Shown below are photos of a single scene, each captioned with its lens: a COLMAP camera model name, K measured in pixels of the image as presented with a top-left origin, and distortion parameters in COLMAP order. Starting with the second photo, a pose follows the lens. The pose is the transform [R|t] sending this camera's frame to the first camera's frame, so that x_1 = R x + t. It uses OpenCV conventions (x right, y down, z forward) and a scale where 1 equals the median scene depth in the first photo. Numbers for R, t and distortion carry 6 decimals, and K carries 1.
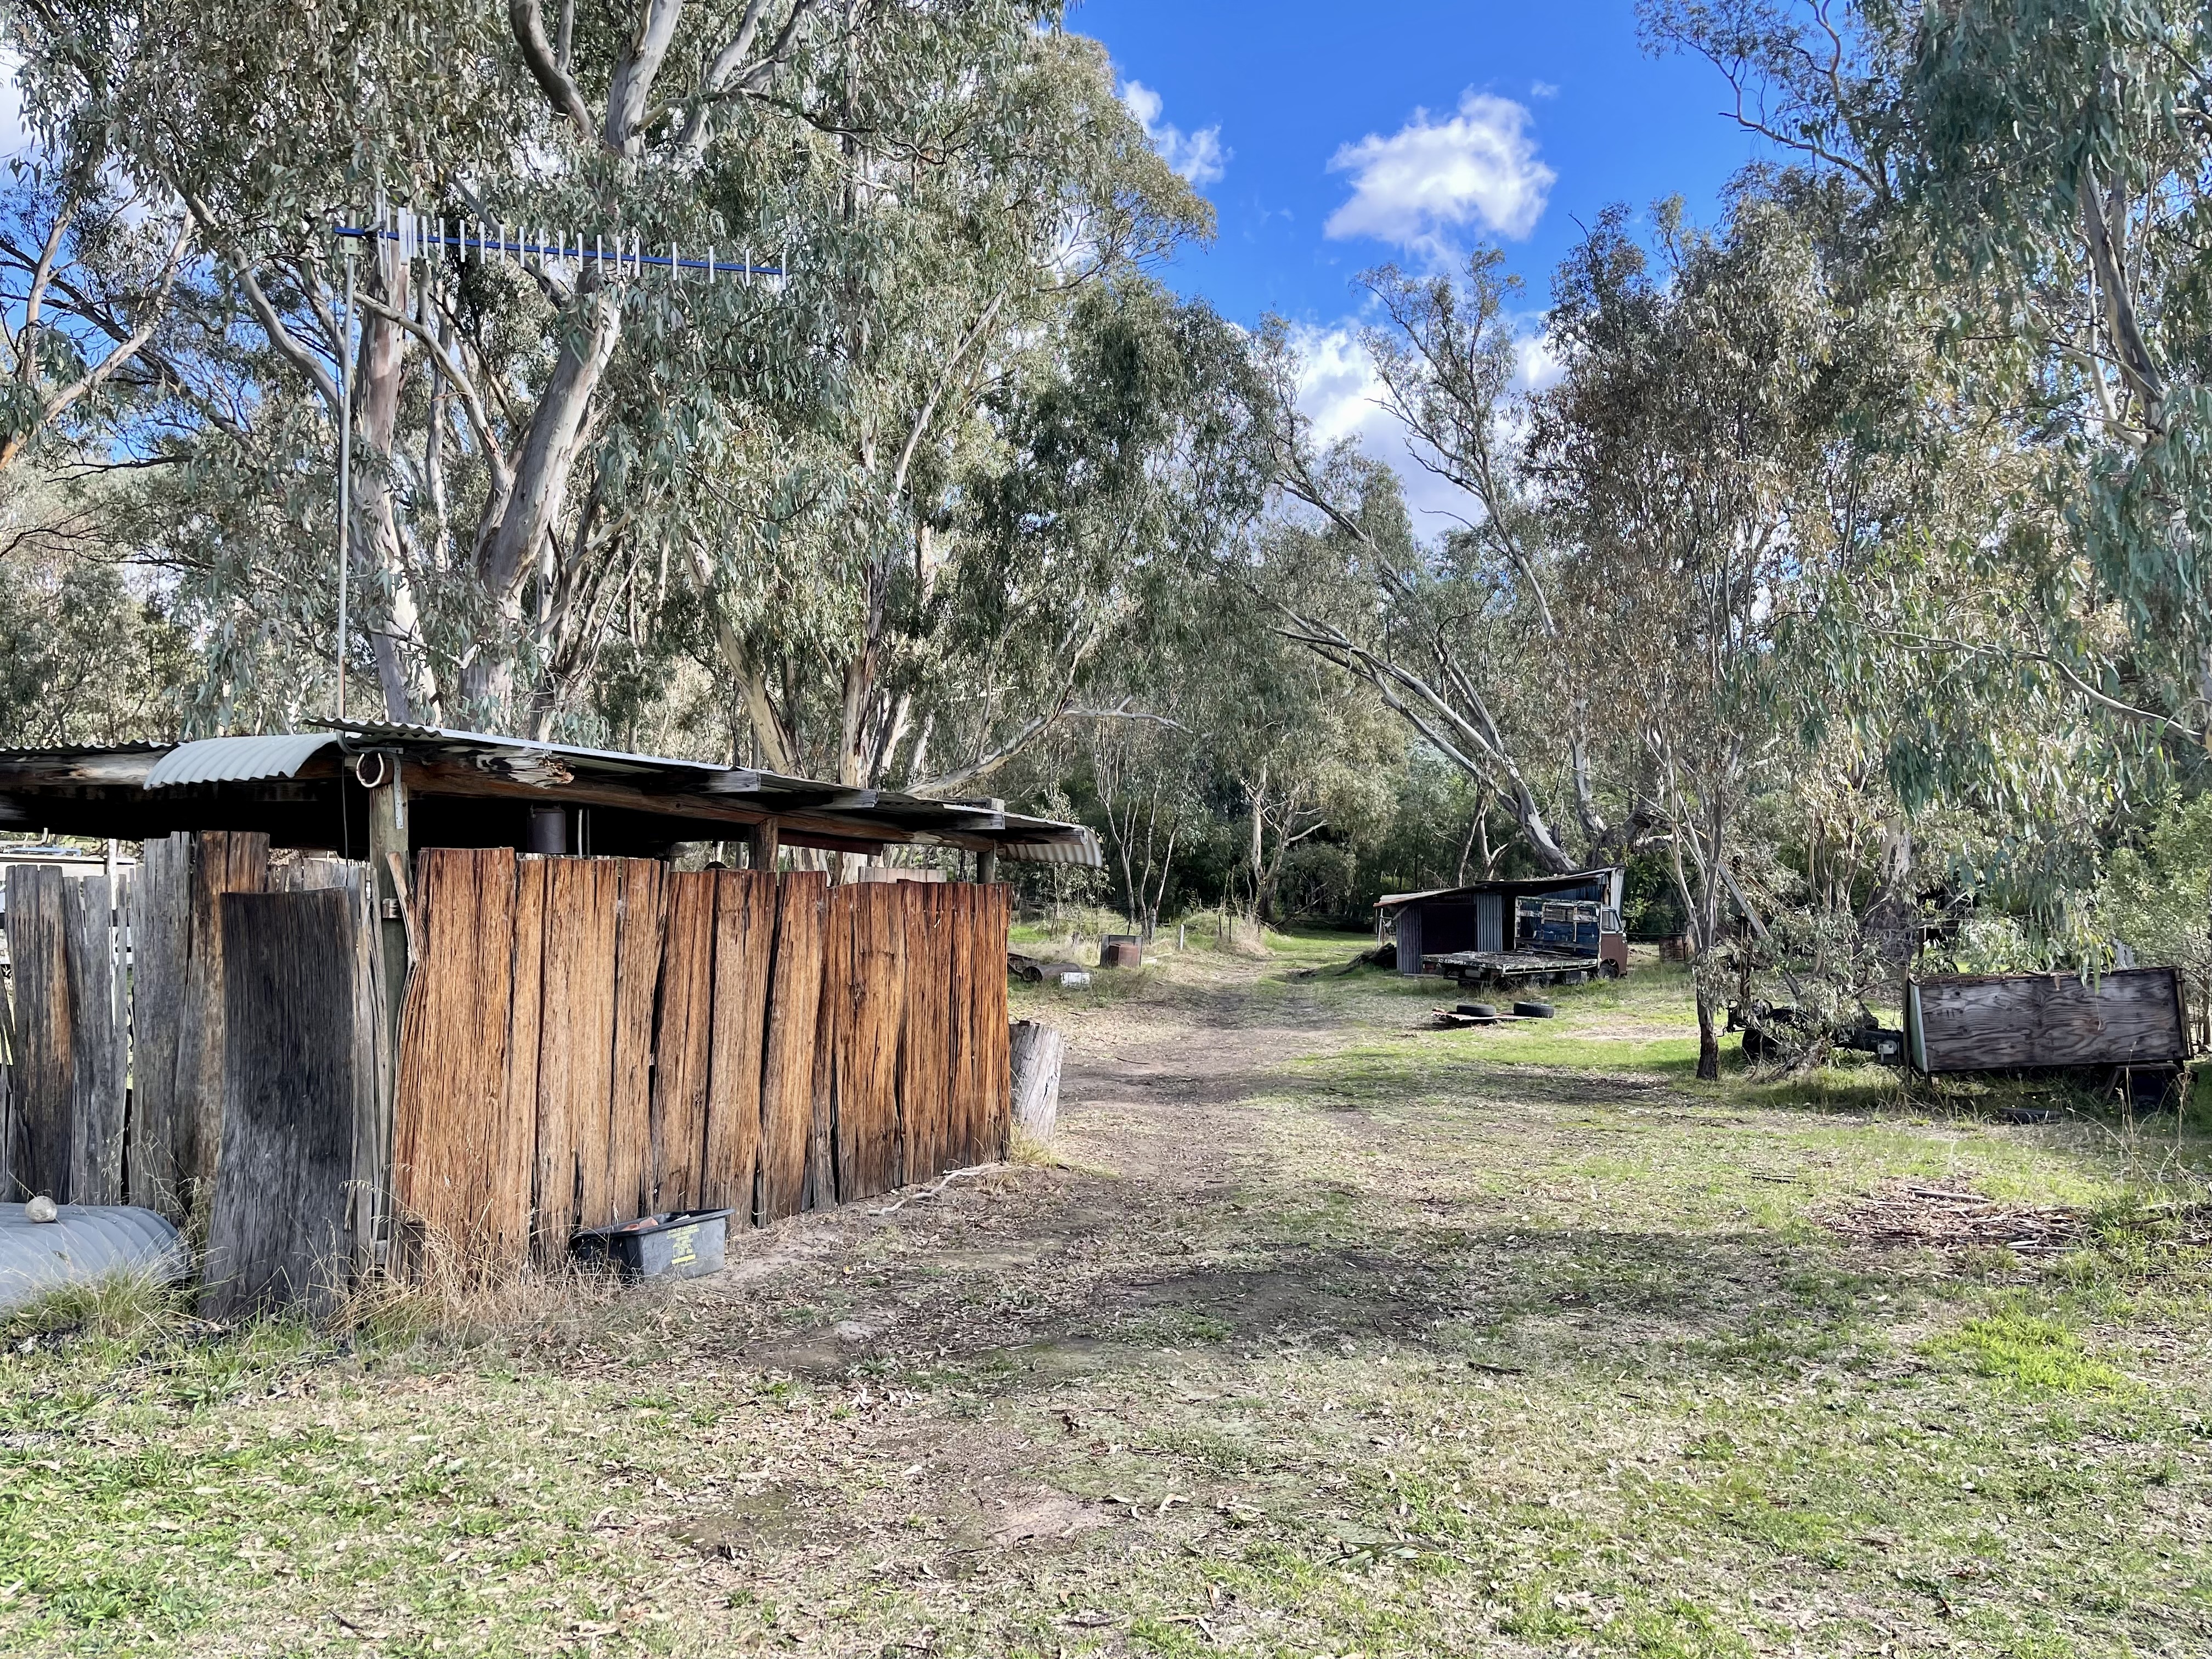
lens RADIAL K [[1658.7, 0, 1106.0], [0, 1658.7, 839.7], [0, 0, 1]] dist [0.032577, -0.035025]
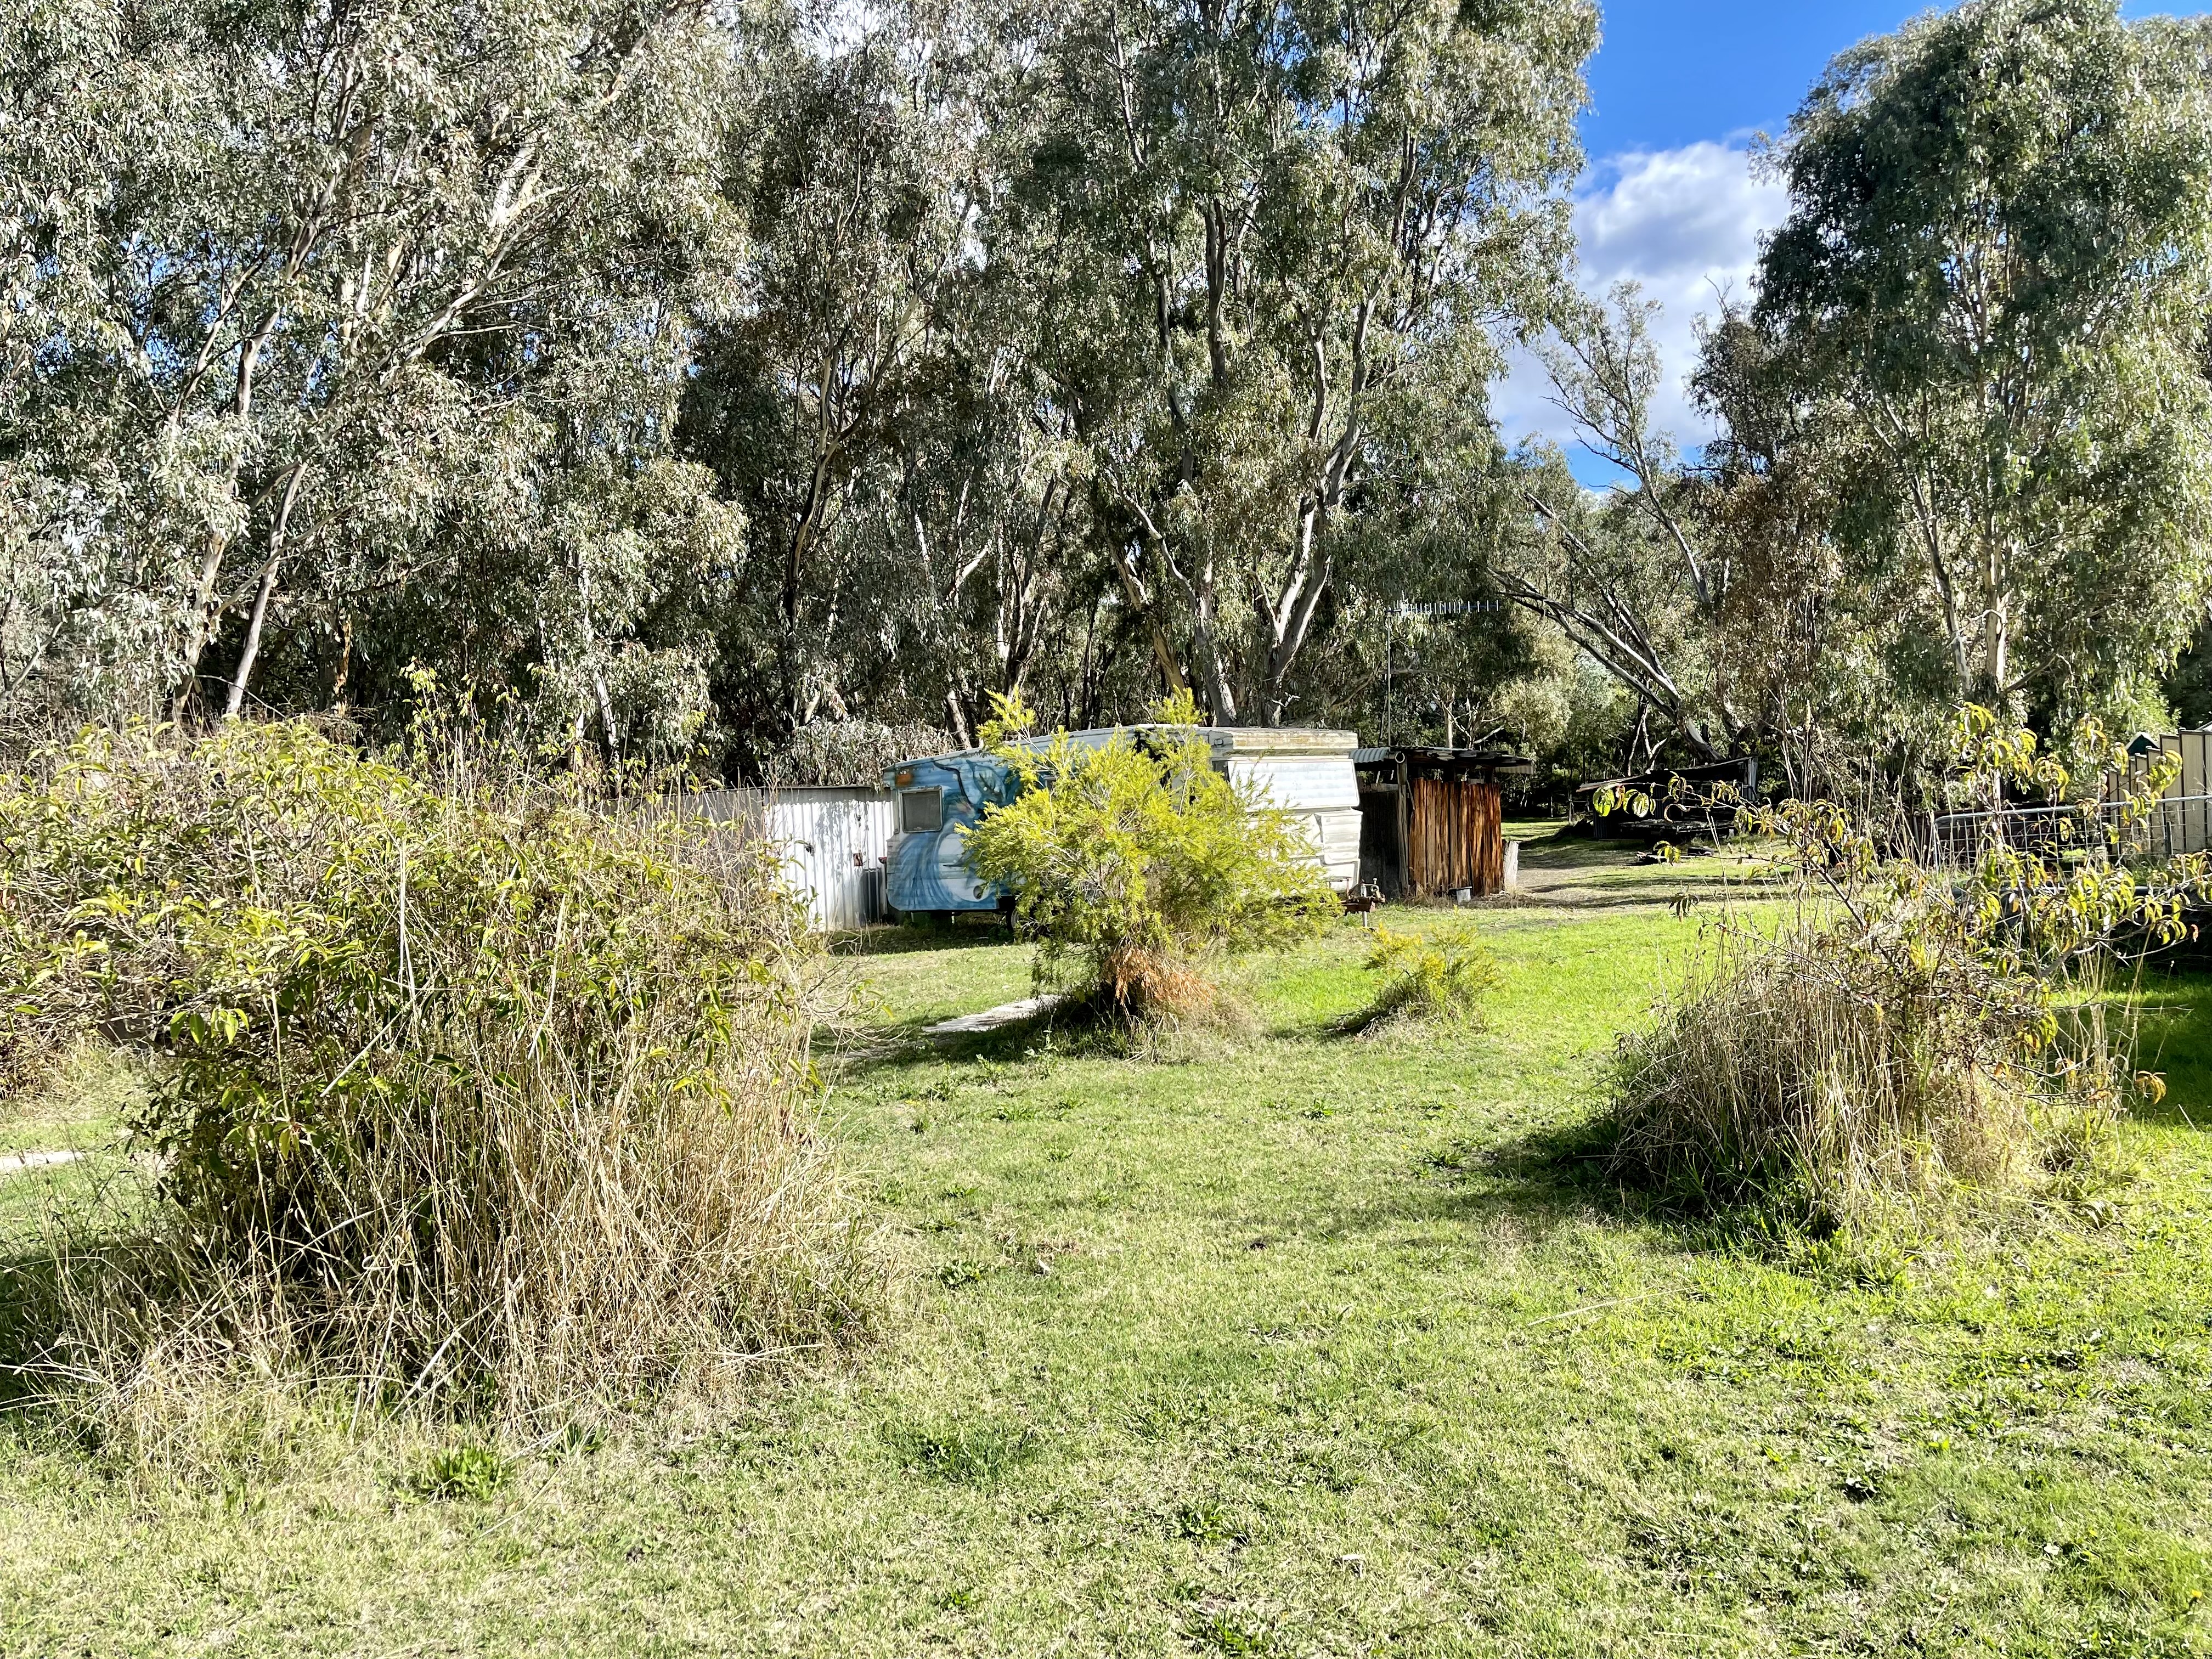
lens RADIAL K [[1658.7, 0, 1106.8], [0, 1658.7, 815.8], [0, 0, 1]] dist [0.032577, -0.035025]
pose [[0.996013, -0.046832, -0.075925, -0.098874], [0.049917, 0.997982, 0.039257, -0.011482], [0.073933, -0.042890, 0.996340, -0.333654]]
